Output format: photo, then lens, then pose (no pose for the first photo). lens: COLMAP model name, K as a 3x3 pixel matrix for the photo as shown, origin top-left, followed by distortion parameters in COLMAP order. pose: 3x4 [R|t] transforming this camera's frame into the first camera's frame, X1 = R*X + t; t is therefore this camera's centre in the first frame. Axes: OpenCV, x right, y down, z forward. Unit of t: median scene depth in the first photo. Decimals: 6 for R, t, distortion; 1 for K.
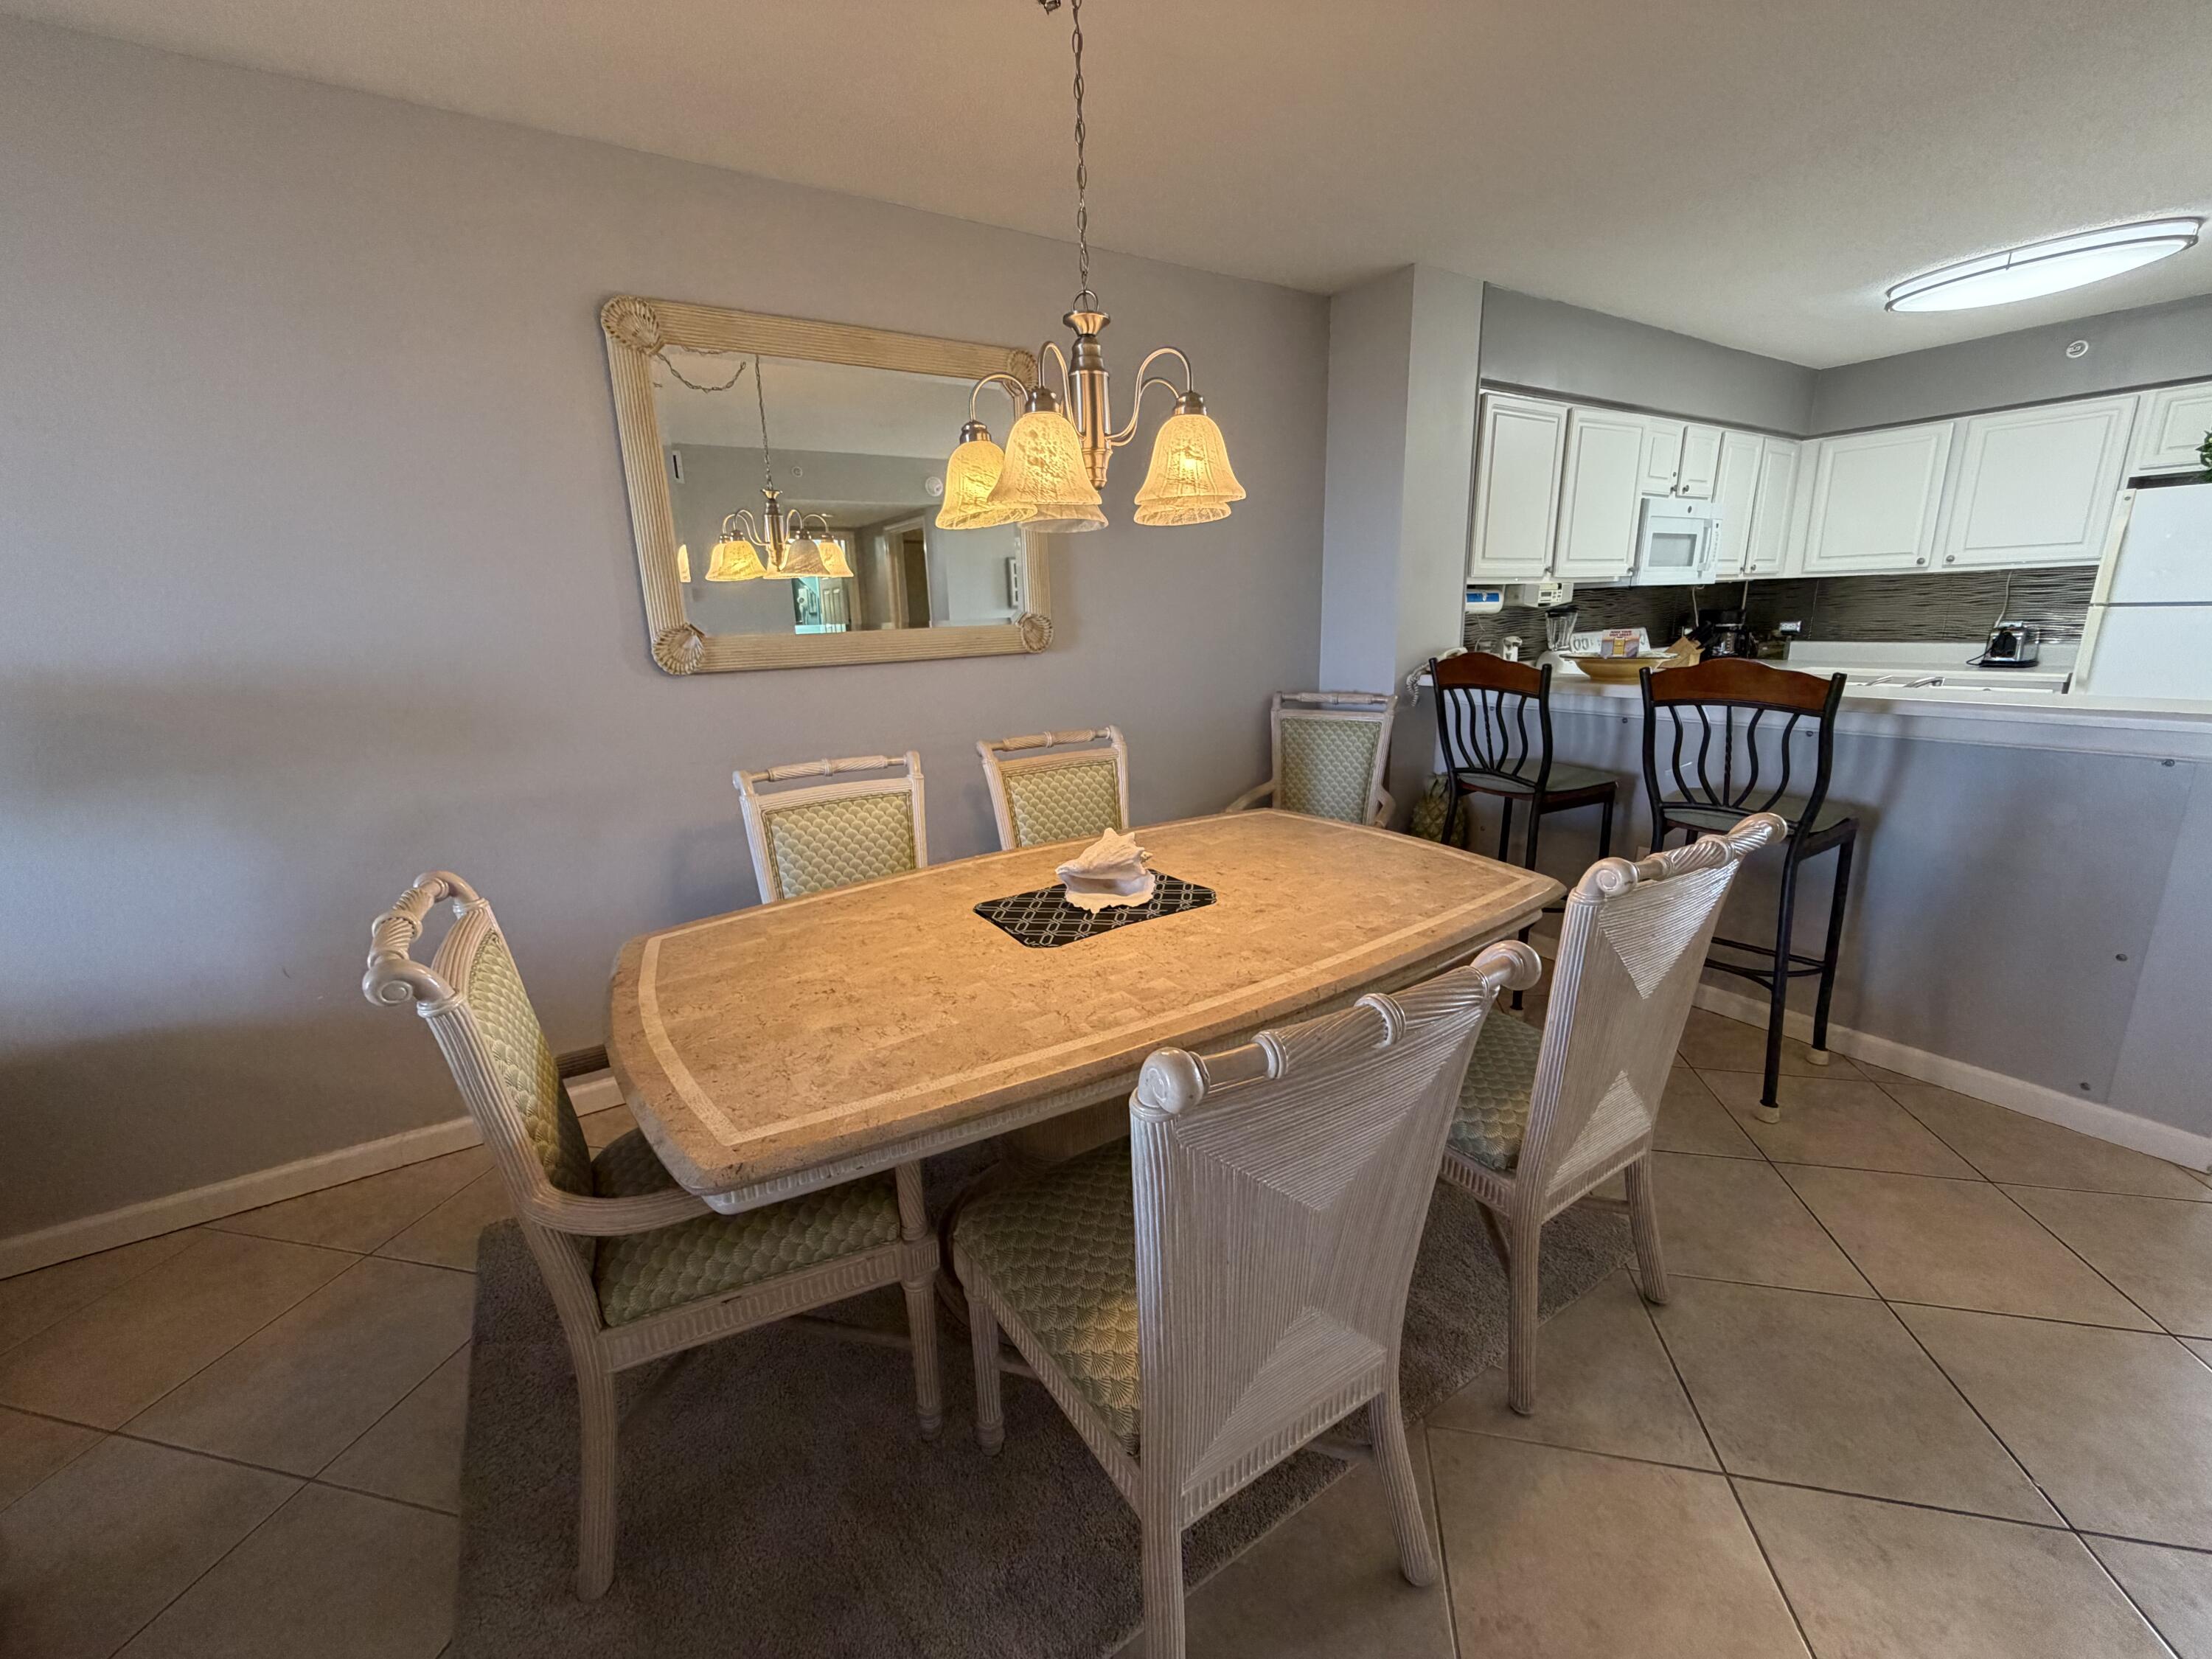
lens RADIAL K [[886.6, 0, 1095.3], [0, 886.6, 842.2], [0, 0, 1]] dist [-0.002280, 0.000335]
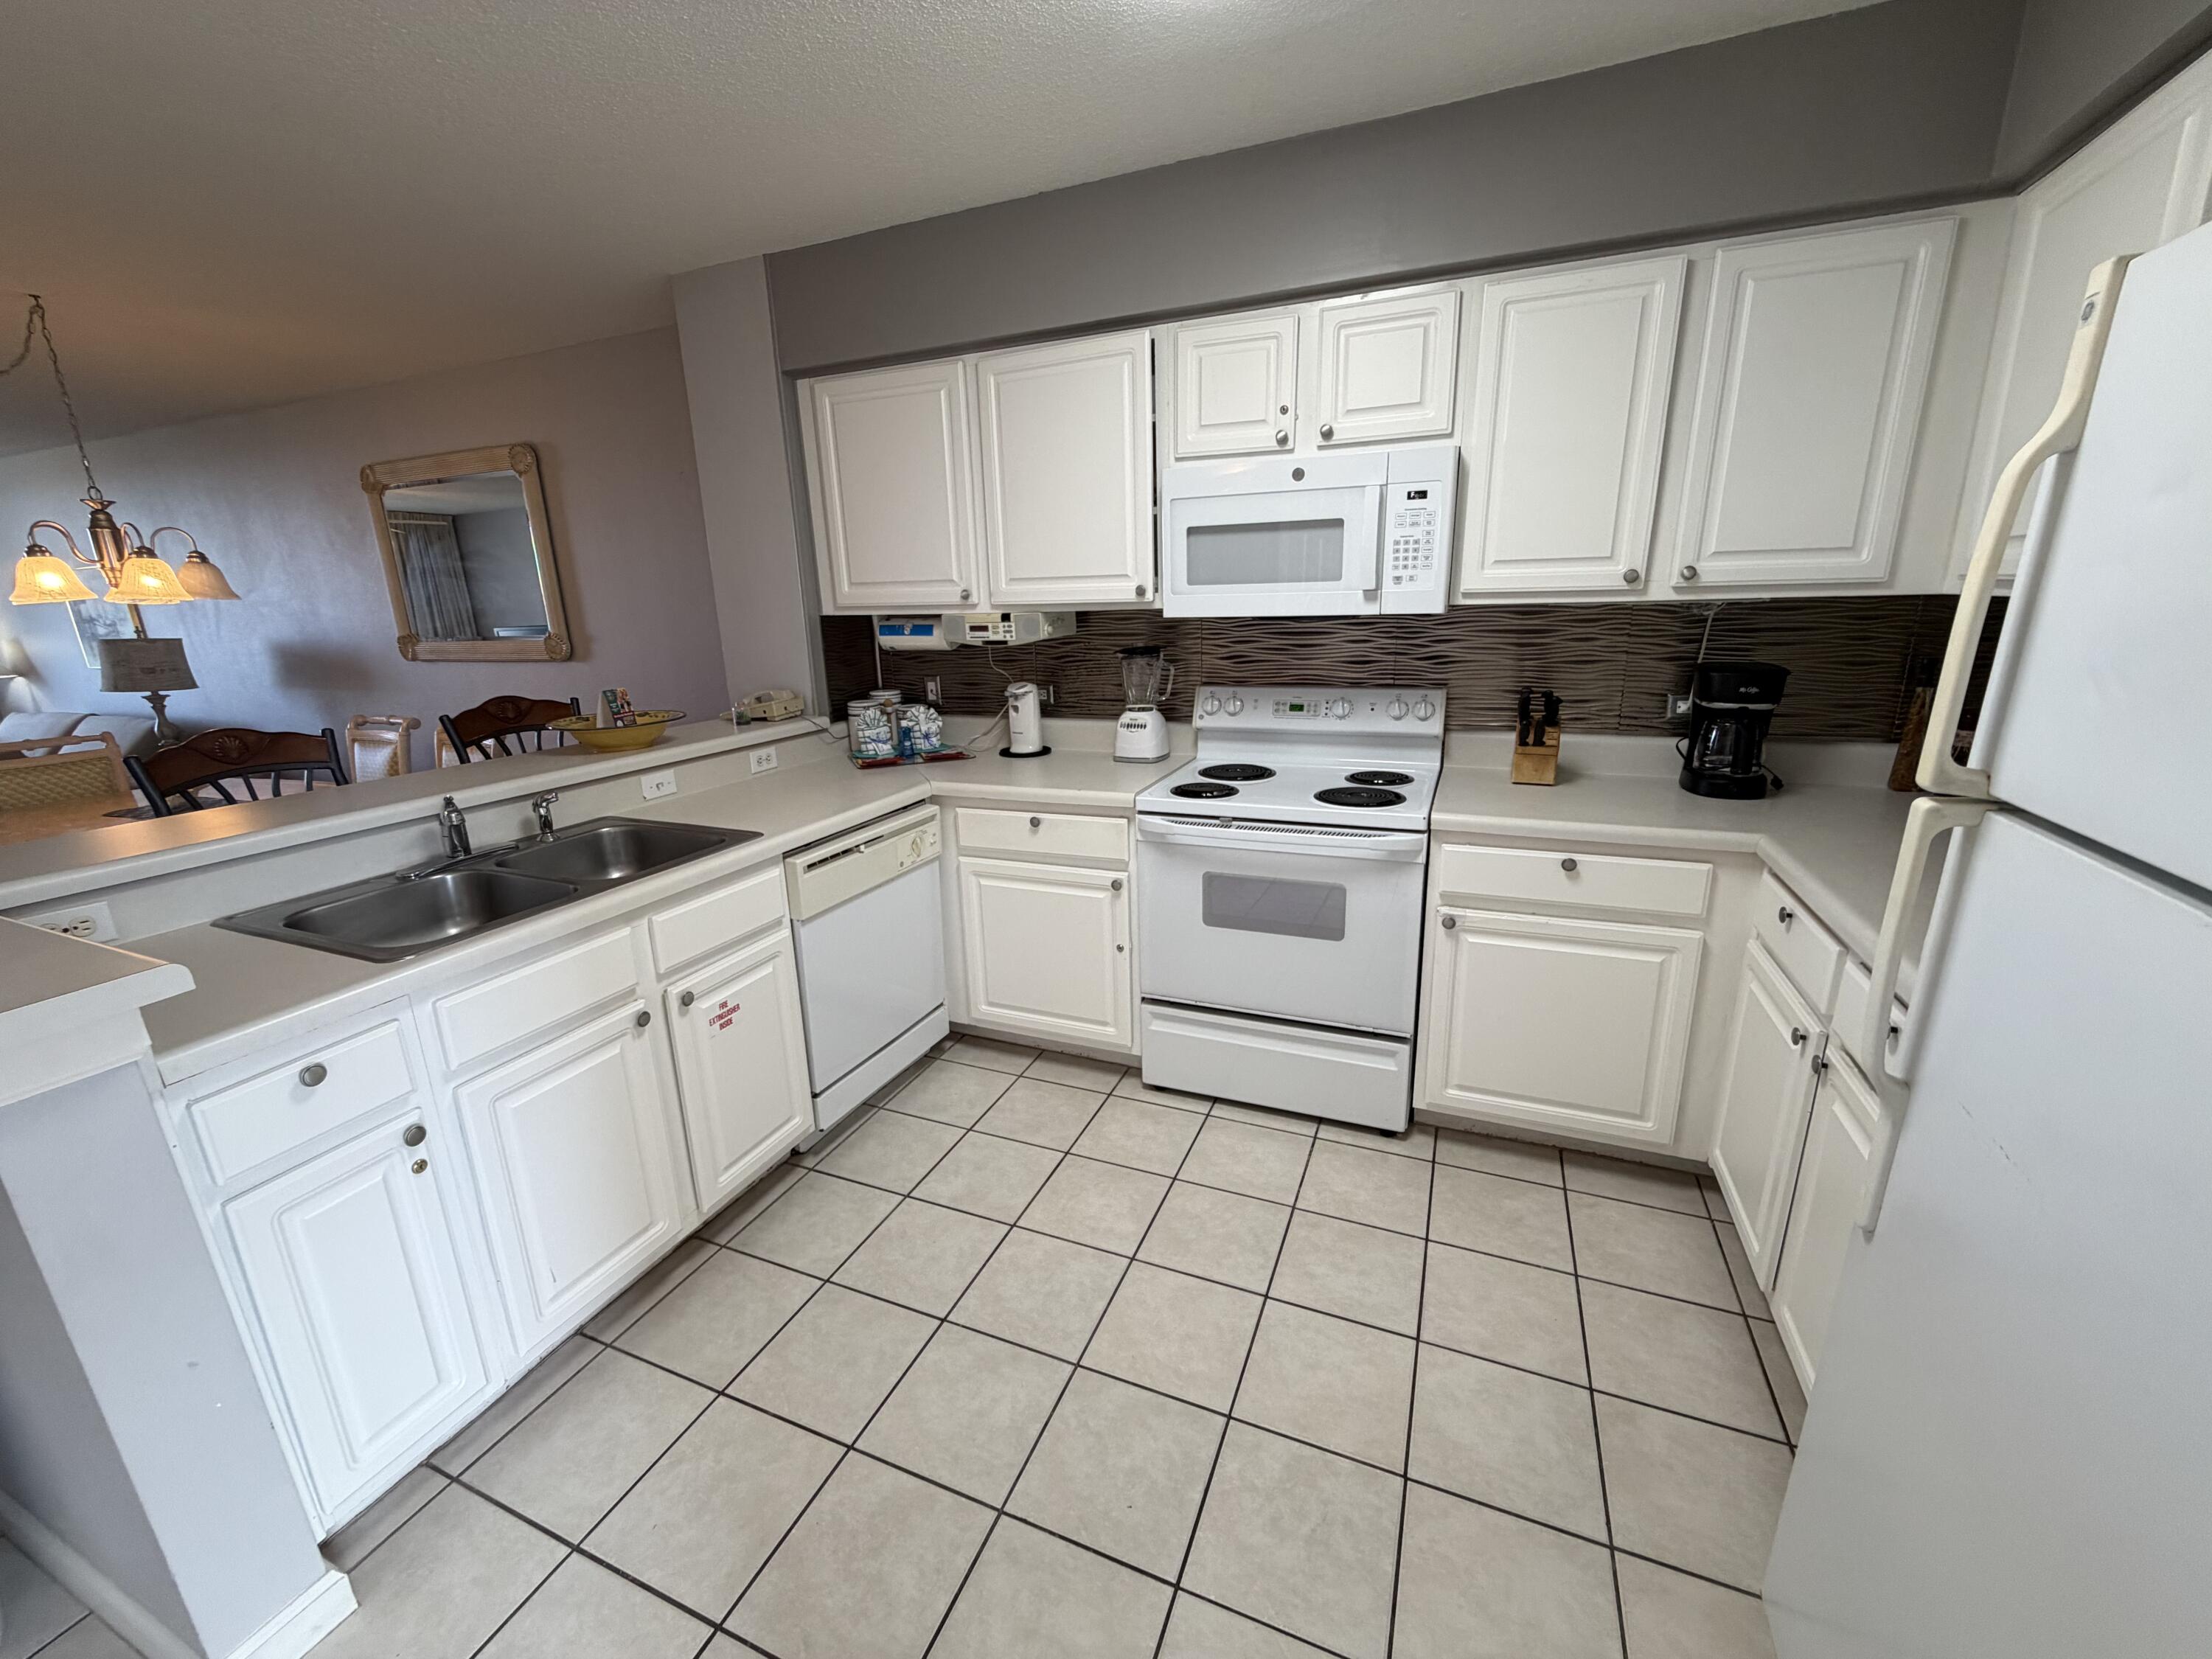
lens RADIAL K [[886.6, 0, 1092.2], [0, 886.6, 831.3], [0, 0, 1]] dist [-0.002280, 0.000335]
pose [[0.565337, 0.231268, -0.791776, 1.075605], [-0.198036, 0.969871, 0.141887, -0.223515], [0.800735, 0.076586, 0.594103, 0.613181]]
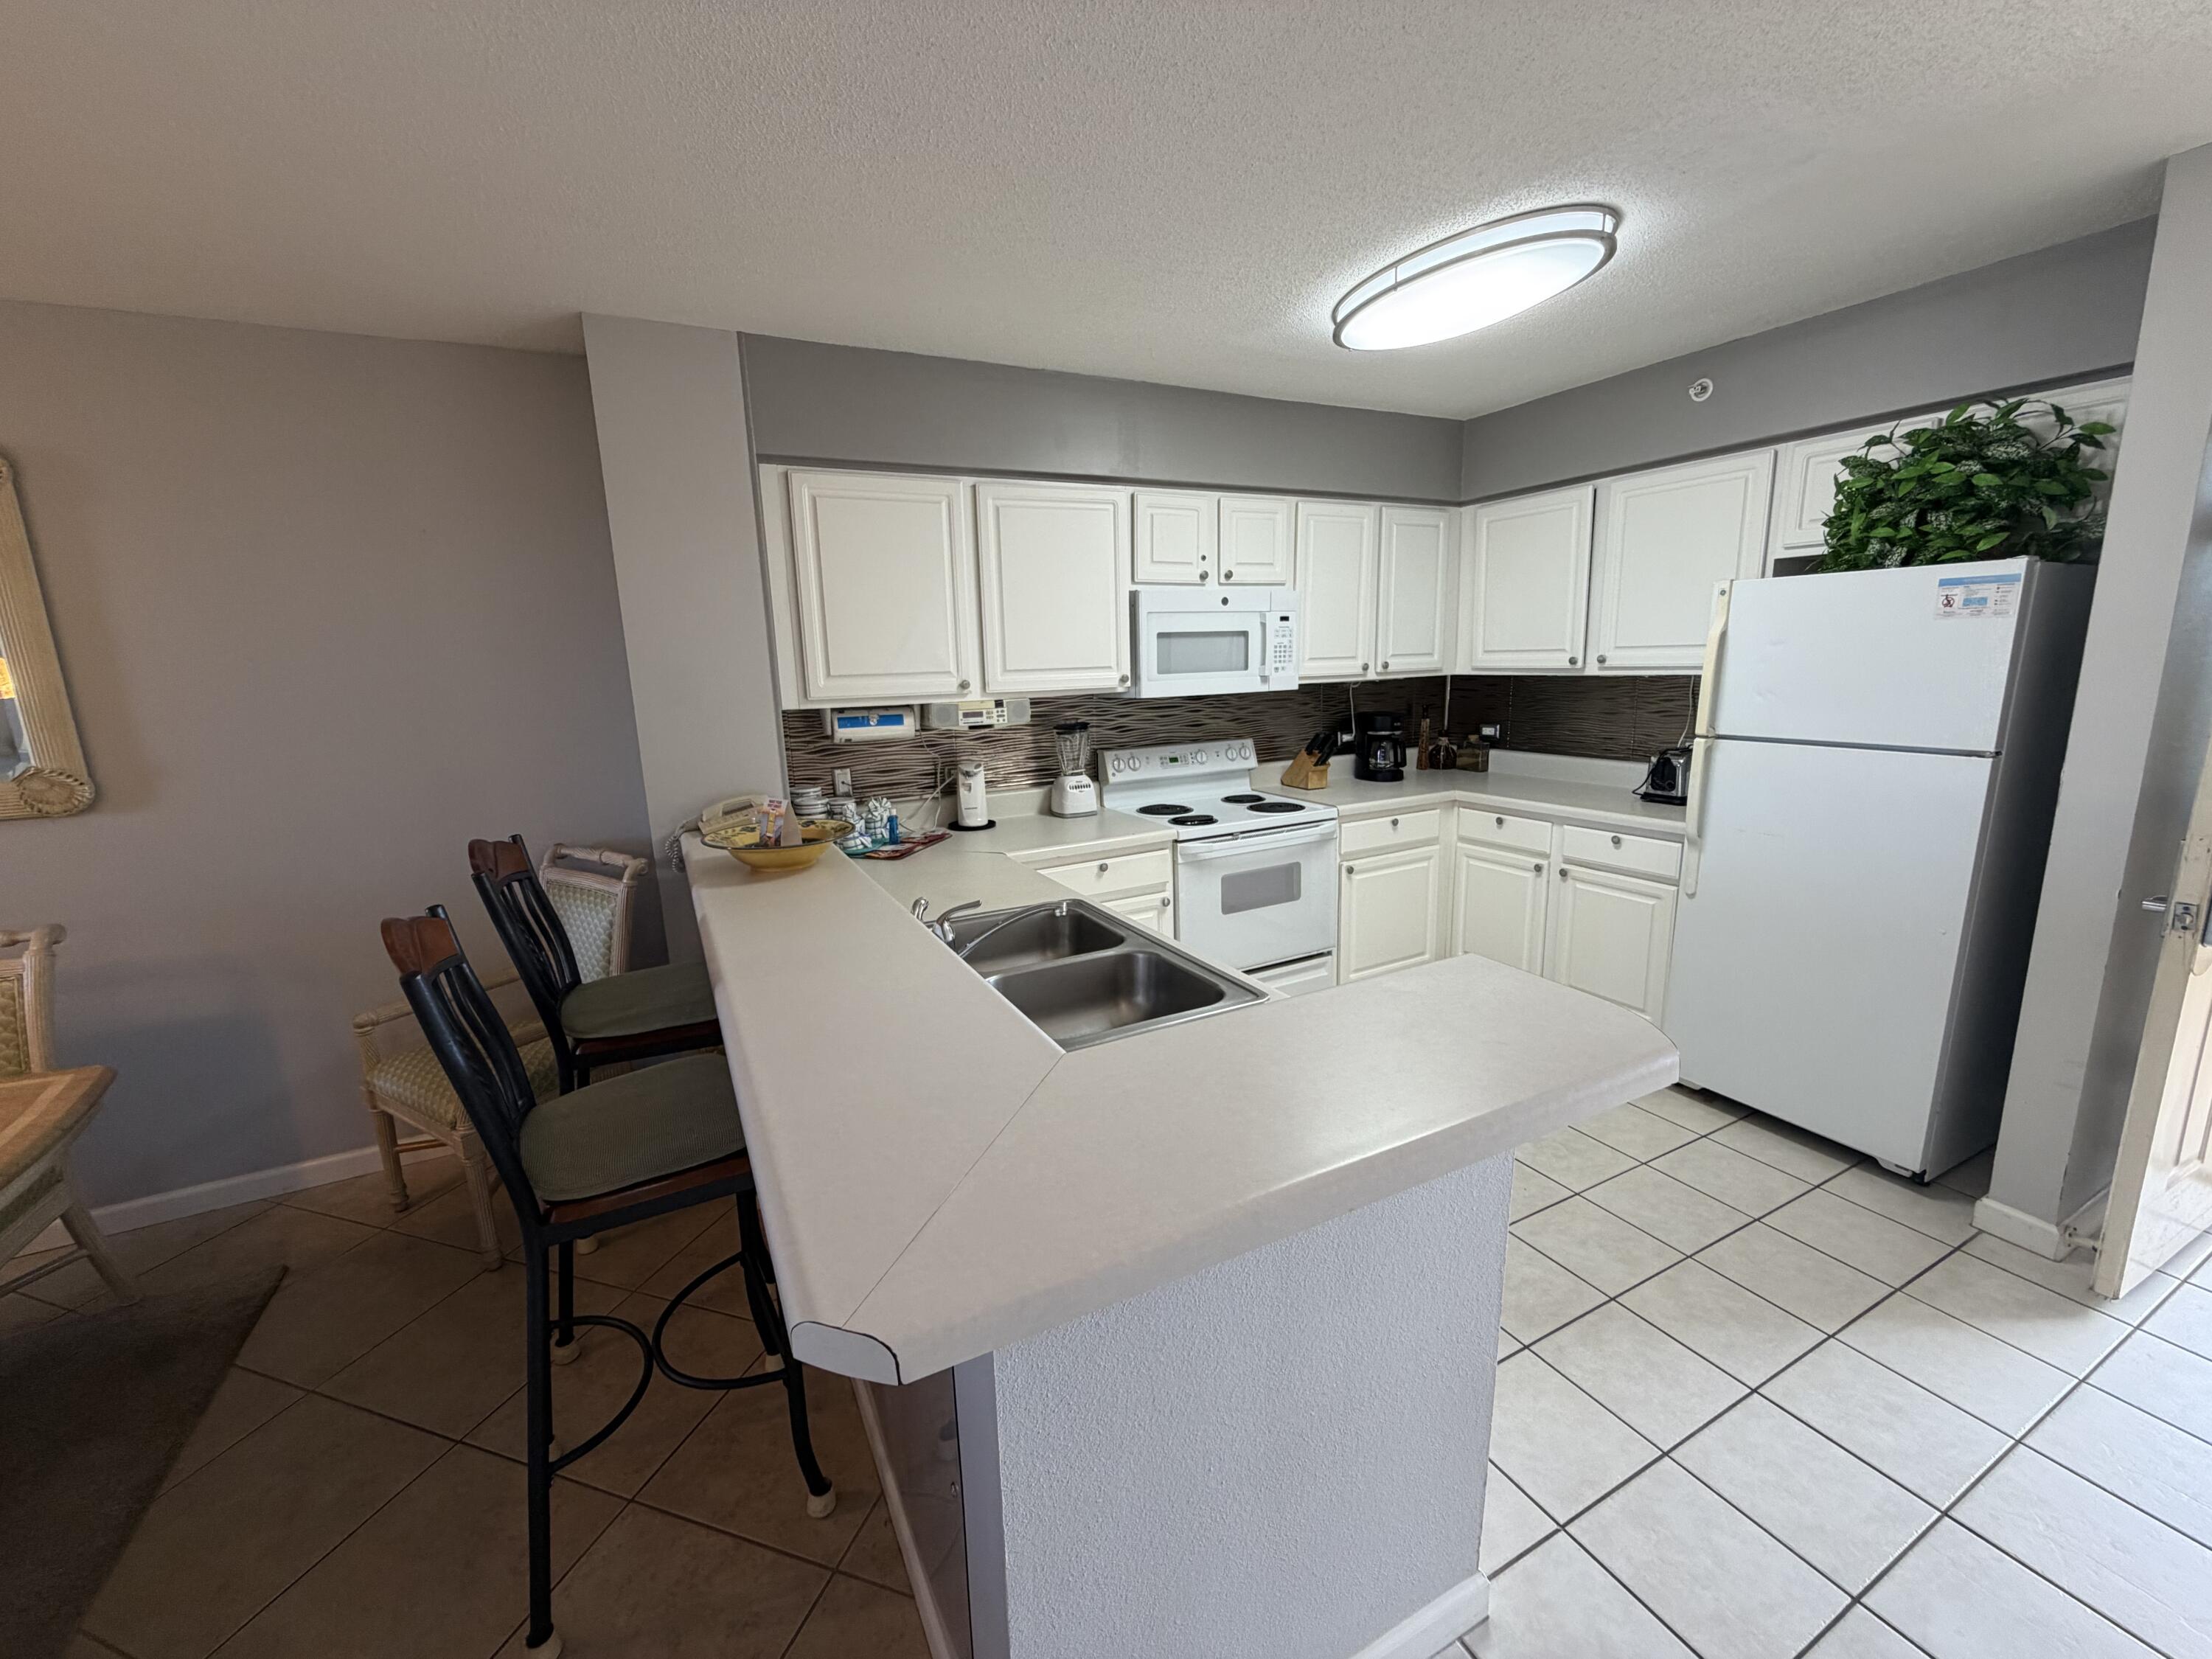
lens RADIAL K [[886.6, 0, 1107.3], [0, 886.6, 832.4], [0, 0, 1]] dist [-0.002280, 0.000335]
pose [[0.995869, 0.017138, -0.089174, 0.646735], [-0.022033, 0.998287, -0.054202, -0.126957], [0.088092, 0.055943, 0.994540, 0.221488]]
